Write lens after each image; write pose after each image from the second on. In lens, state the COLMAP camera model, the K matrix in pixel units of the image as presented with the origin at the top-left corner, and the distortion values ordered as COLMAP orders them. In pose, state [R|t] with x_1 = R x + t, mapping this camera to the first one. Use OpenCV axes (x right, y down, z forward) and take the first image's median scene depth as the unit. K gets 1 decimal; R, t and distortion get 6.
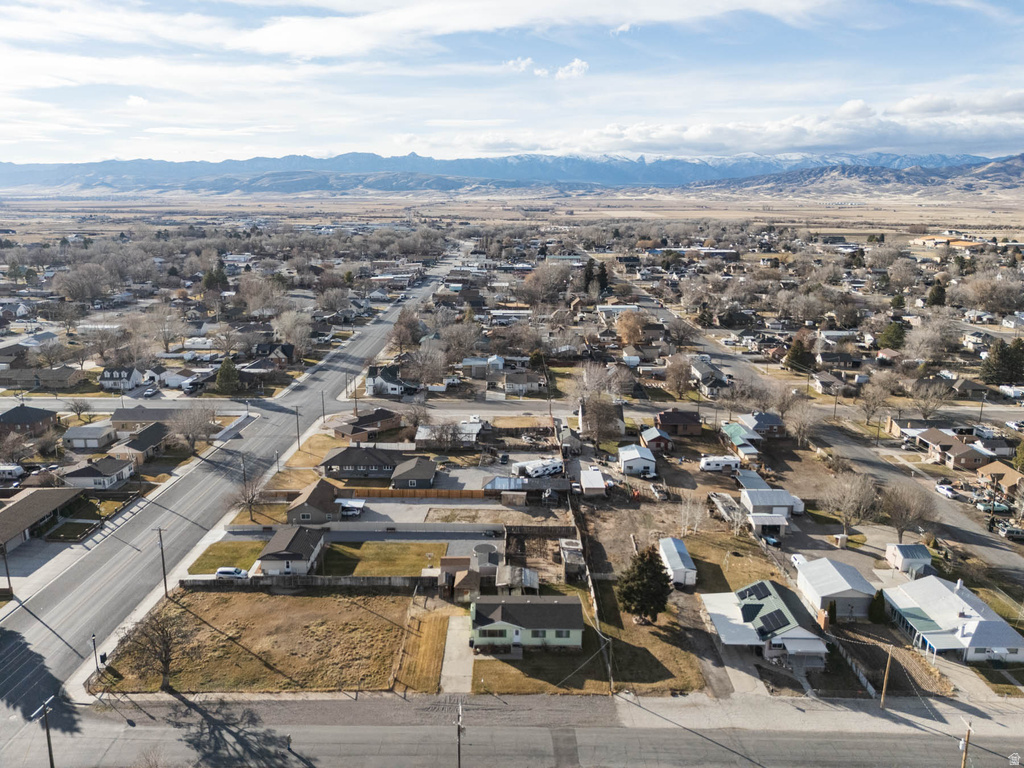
lens RADIAL K [[748.3, 0, 512.0], [0, 748.3, 384.0], [0, 0, 1]] dist [0.083104, -0.076271]
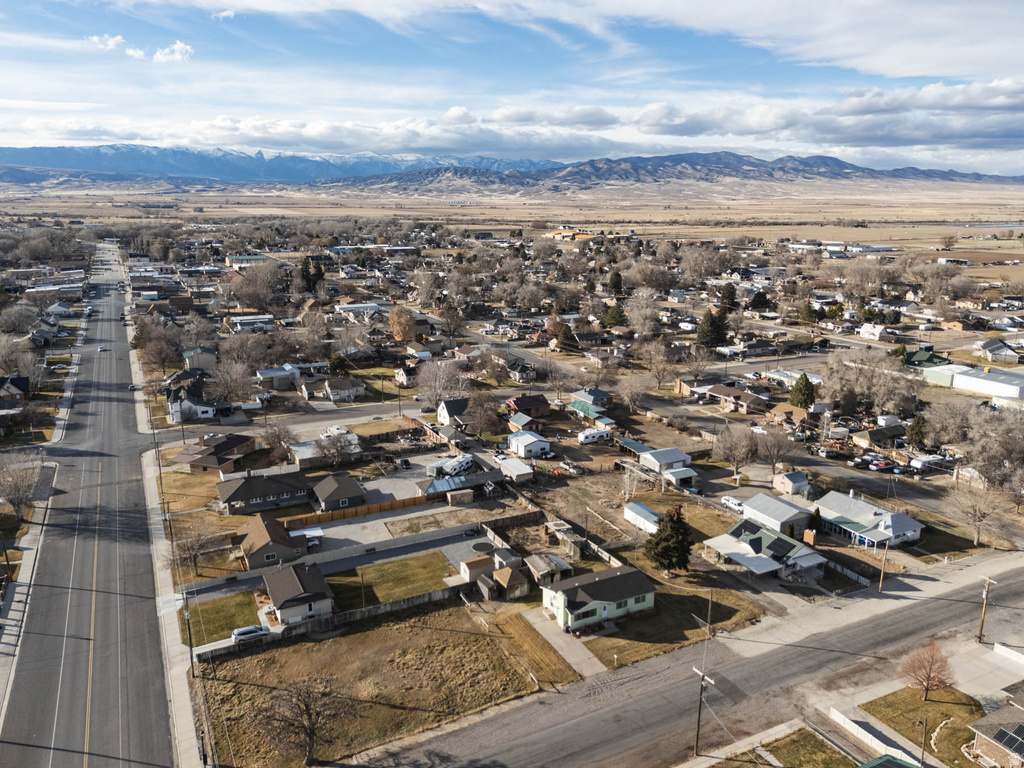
lens RADIAL K [[748.3, 0, 512.0], [0, 748.3, 384.0], [0, 0, 1]] dist [0.083104, -0.076271]
pose [[0.889842, -0.112171, 0.442265, -0.354126], [0.110721, 0.993423, 0.029189, -0.018884], [-0.442631, 0.022995, 0.896409, 0.065740]]
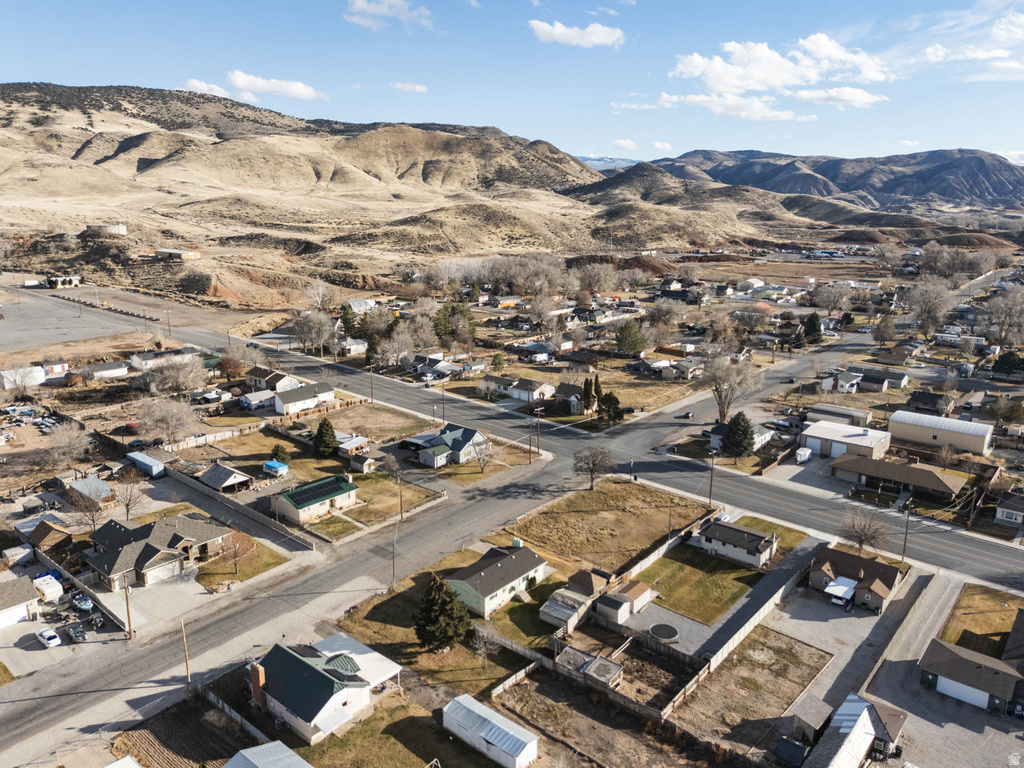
lens RADIAL K [[748.3, 0, 512.0], [0, 748.3, 384.0], [0, 0, 1]] dist [0.083104, -0.076271]
pose [[-0.639735, 0.171767, -0.749156, 0.539712], [-0.197649, 0.905163, 0.376317, -0.254373], [0.742747, 0.388813, -0.545115, 1.026840]]
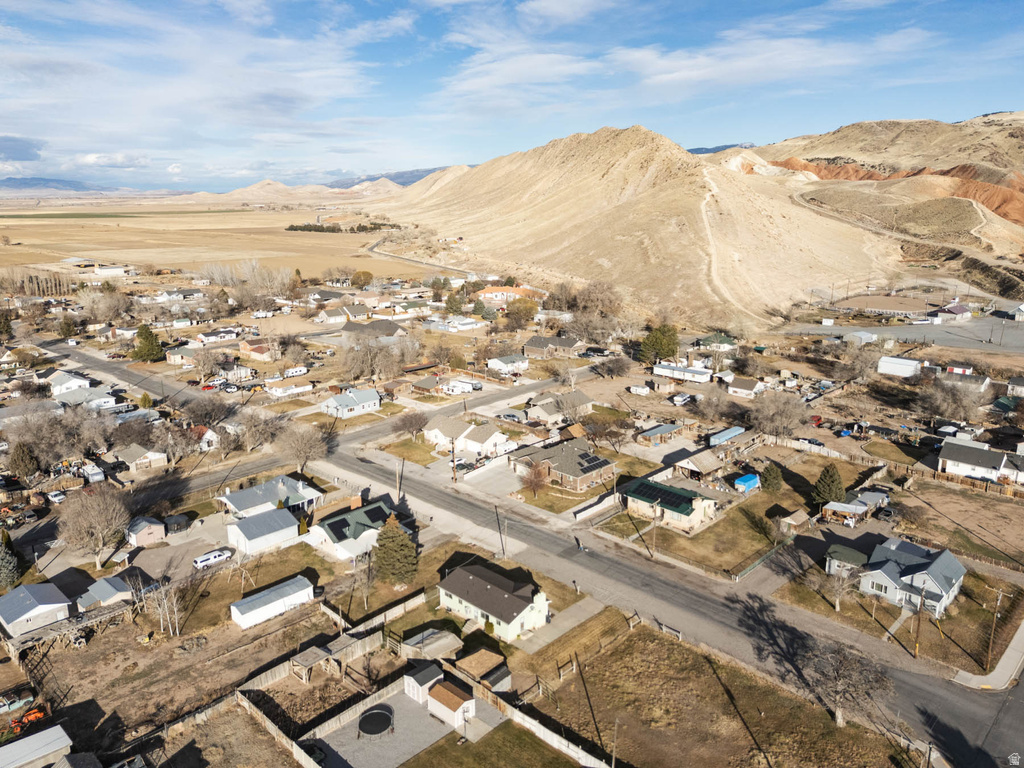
lens RADIAL K [[748.3, 0, 512.0], [0, 748.3, 384.0], [0, 0, 1]] dist [0.083104, -0.076271]
pose [[-0.715353, -0.176505, 0.676103, -0.439993], [0.164445, 0.897872, 0.408392, -0.255453], [-0.679138, 0.403326, -0.613270, 1.015472]]
